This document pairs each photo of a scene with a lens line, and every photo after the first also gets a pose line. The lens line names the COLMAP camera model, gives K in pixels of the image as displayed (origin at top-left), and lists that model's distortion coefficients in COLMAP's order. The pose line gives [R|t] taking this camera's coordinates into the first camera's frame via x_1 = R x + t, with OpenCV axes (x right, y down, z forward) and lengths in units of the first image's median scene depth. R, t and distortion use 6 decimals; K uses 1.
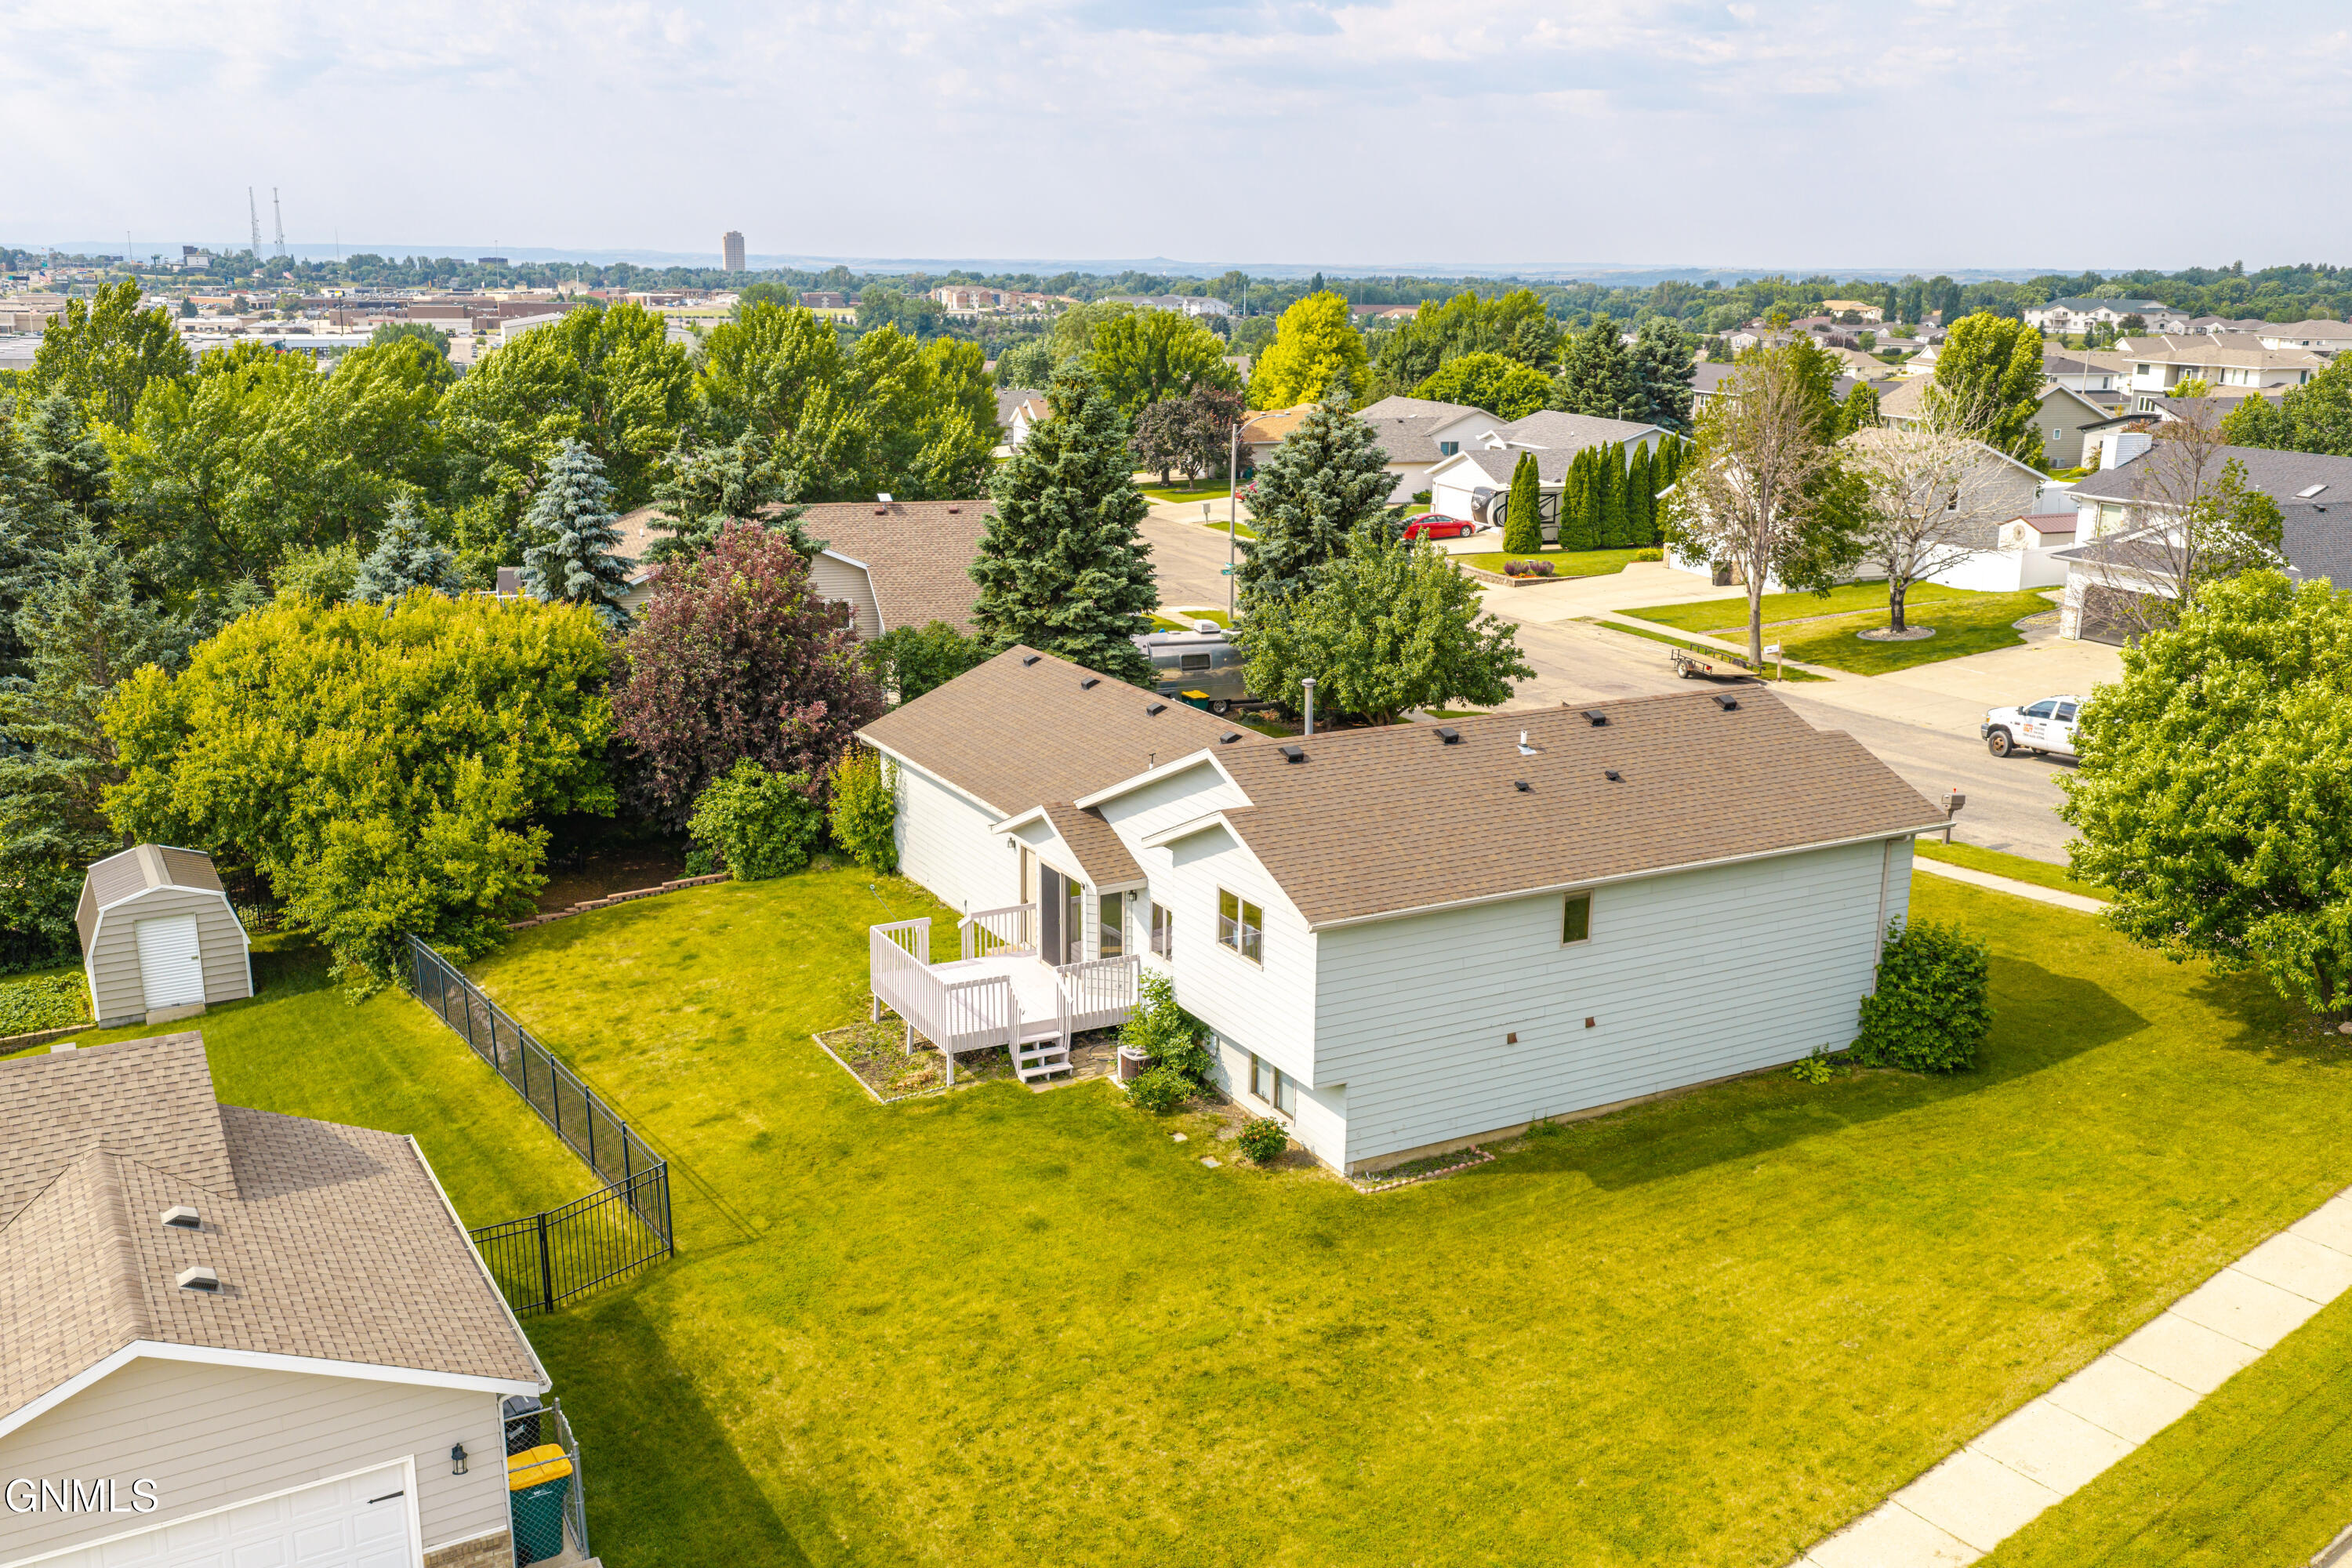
lens RADIAL K [[2055.2, 0, 1187.1], [0, 2055.2, 797.7], [0, 0, 1]] dist [0.009220, -0.021831]
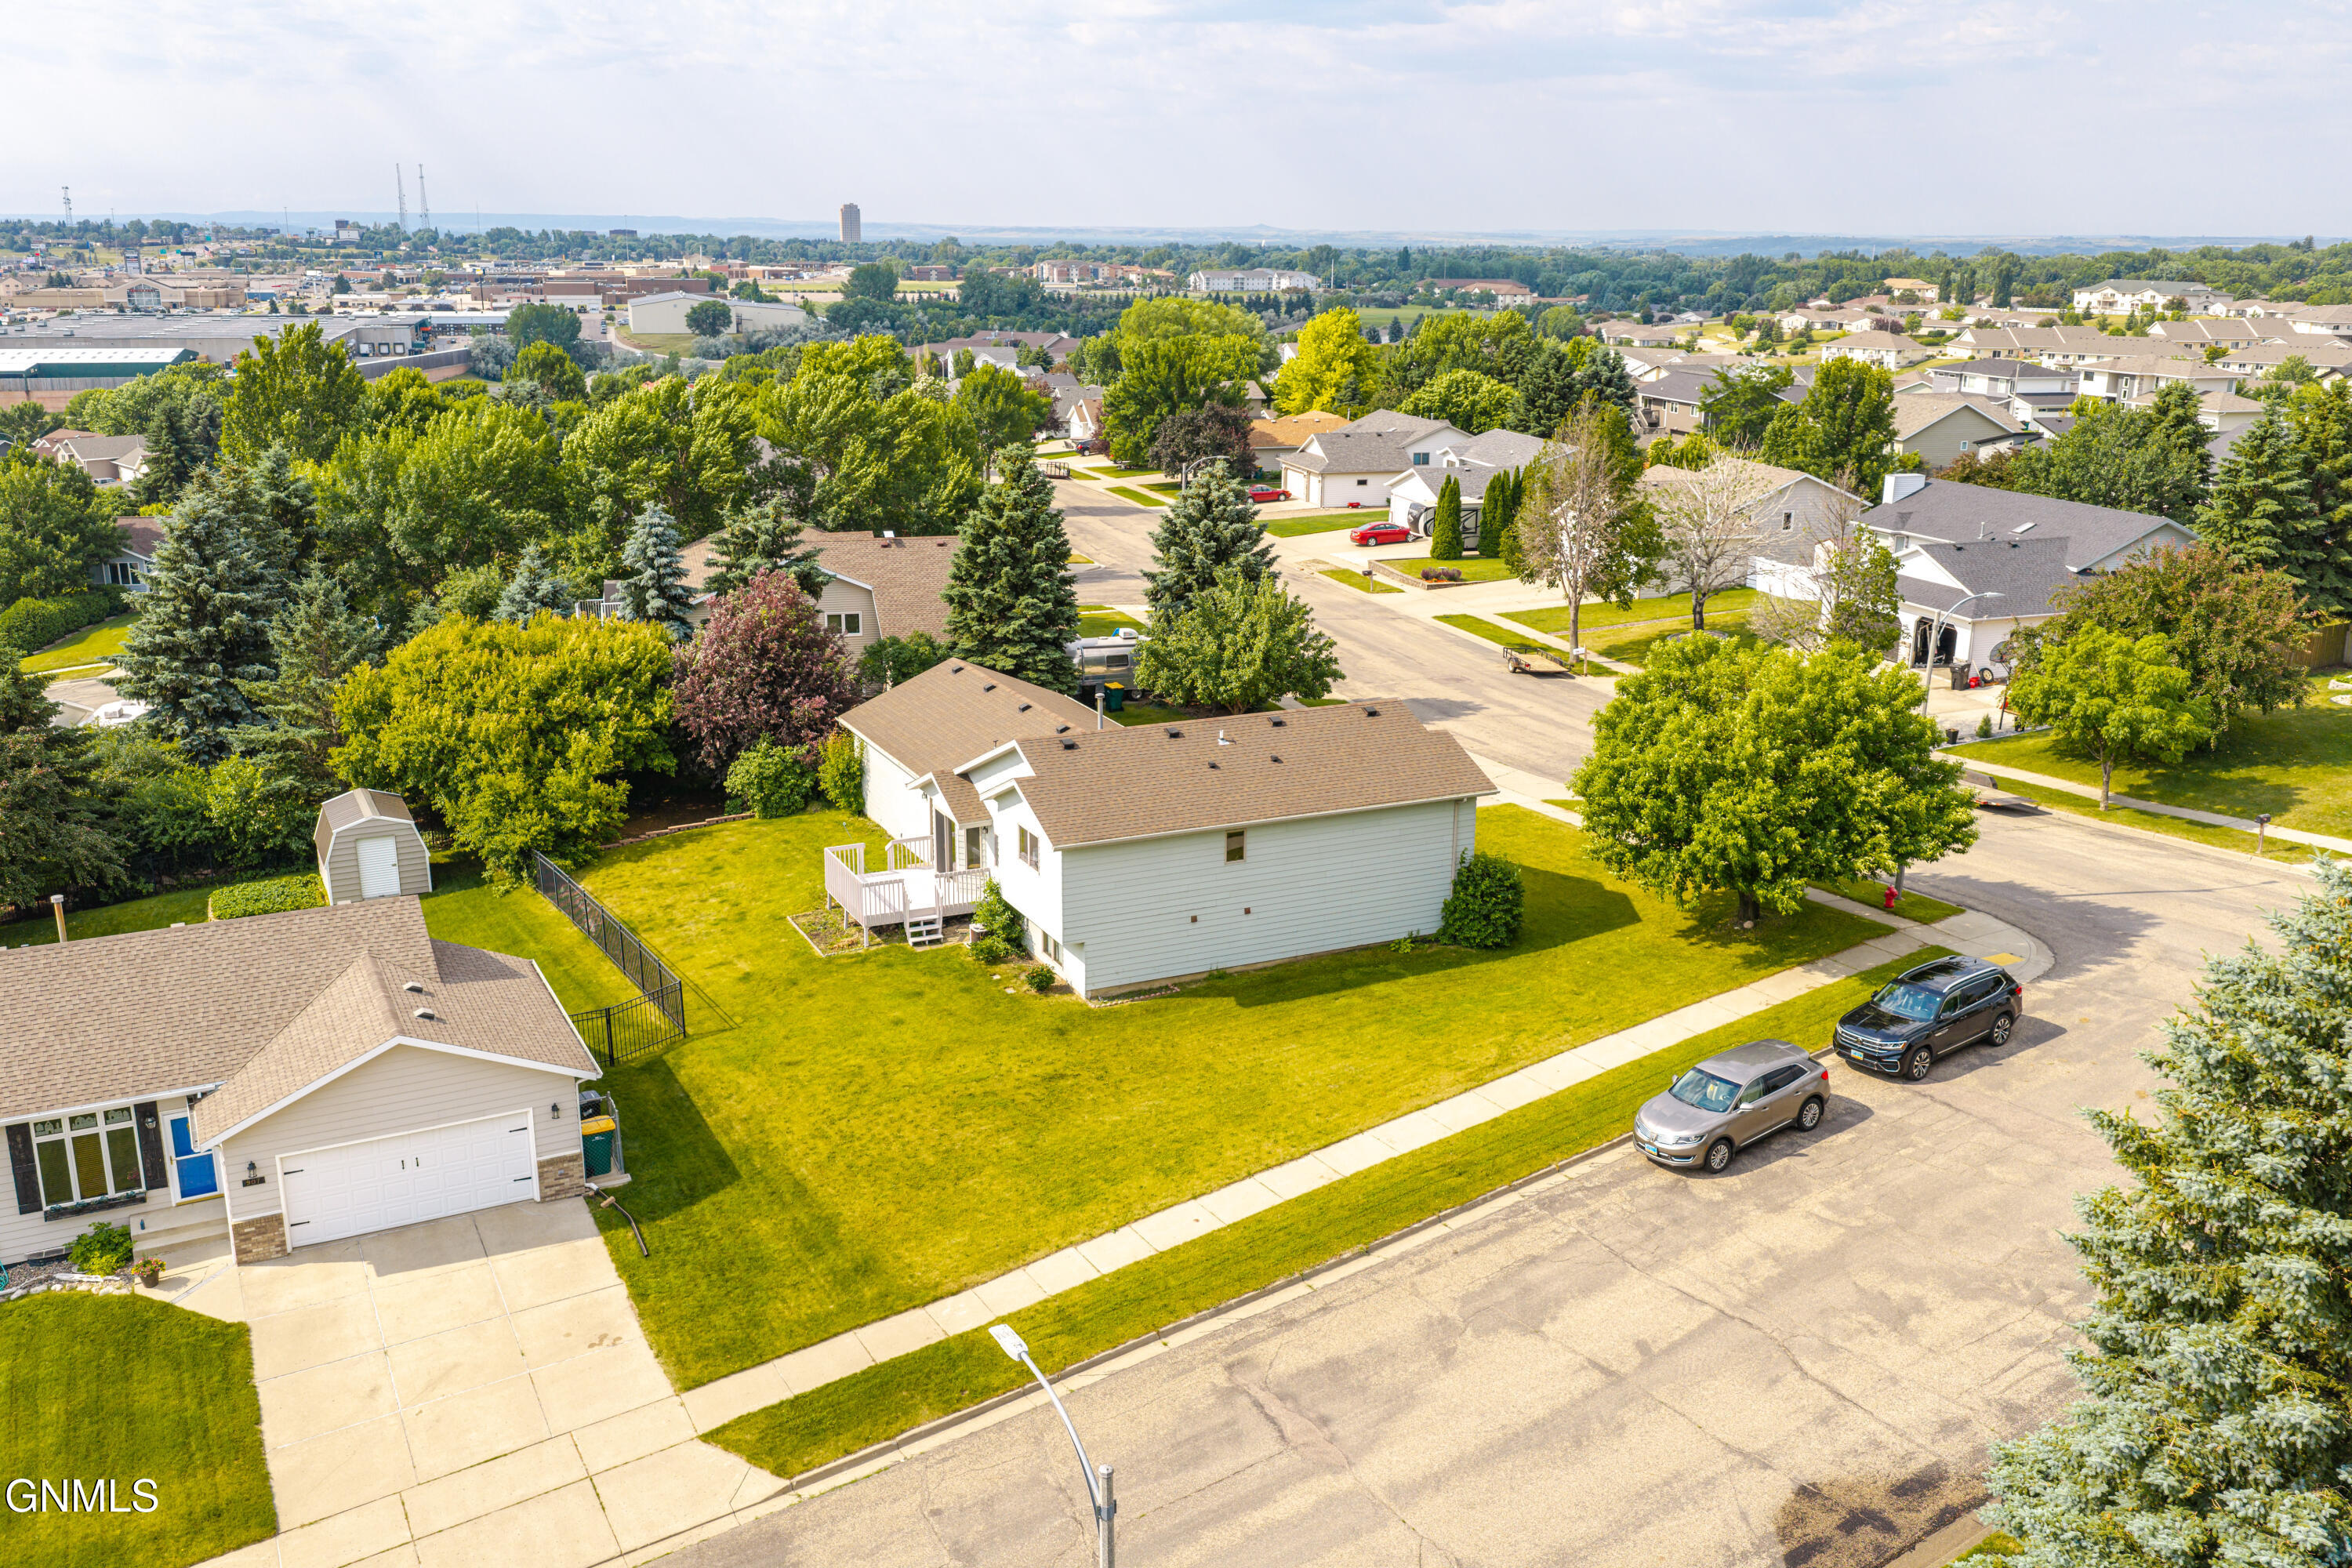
lens RADIAL K [[1981.4, 0, 1191.6], [0, 1981.4, 803.6], [0, 0, 1]] dist [0.009874, -0.013295]
pose [[0.998870, 0.013016, -0.045704, 0.159989], [-0.011757, 0.999546, 0.027727, -0.013256], [0.046044, -0.027158, 0.998570, -0.407250]]
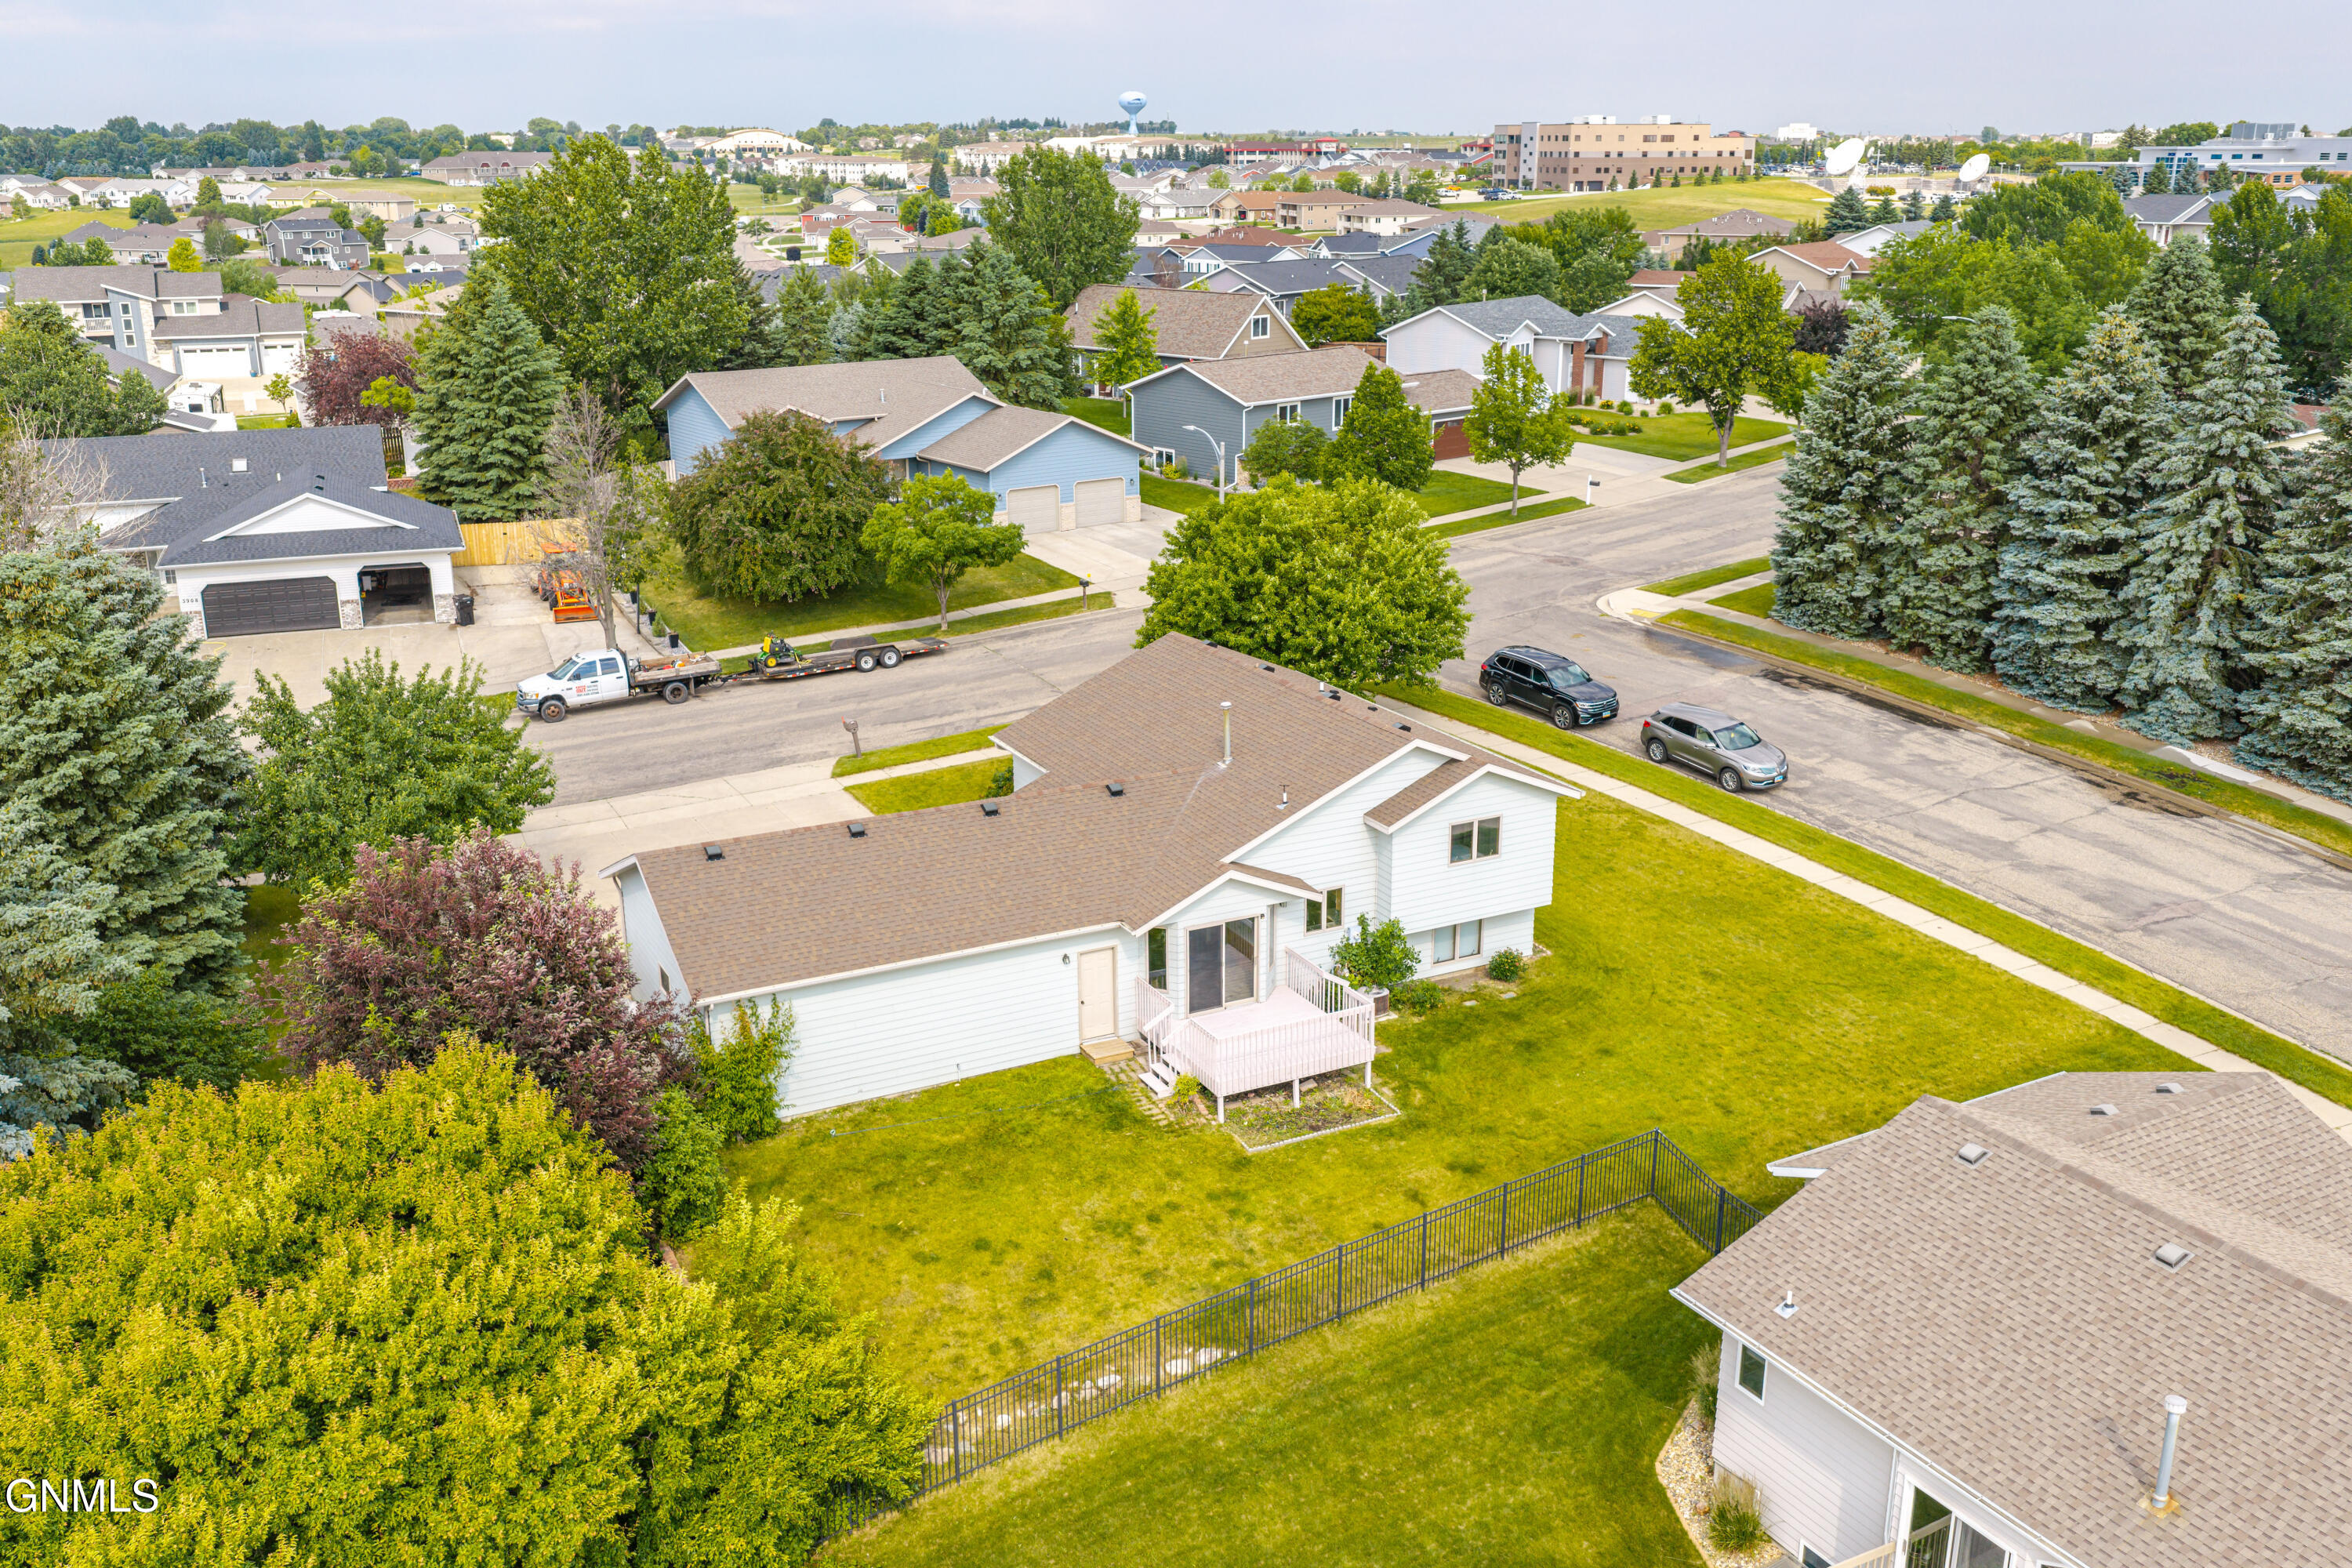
lens RADIAL K [[2055.2, 0, 1187.1], [0, 2055.2, 797.7], [0, 0, 1]] dist [0.009220, -0.021831]
pose [[0.023411, -0.311949, 0.949811, -0.936137], [0.251762, 0.921291, 0.296376, -0.309678], [-0.967506, 0.232187, 0.100105, 0.729729]]
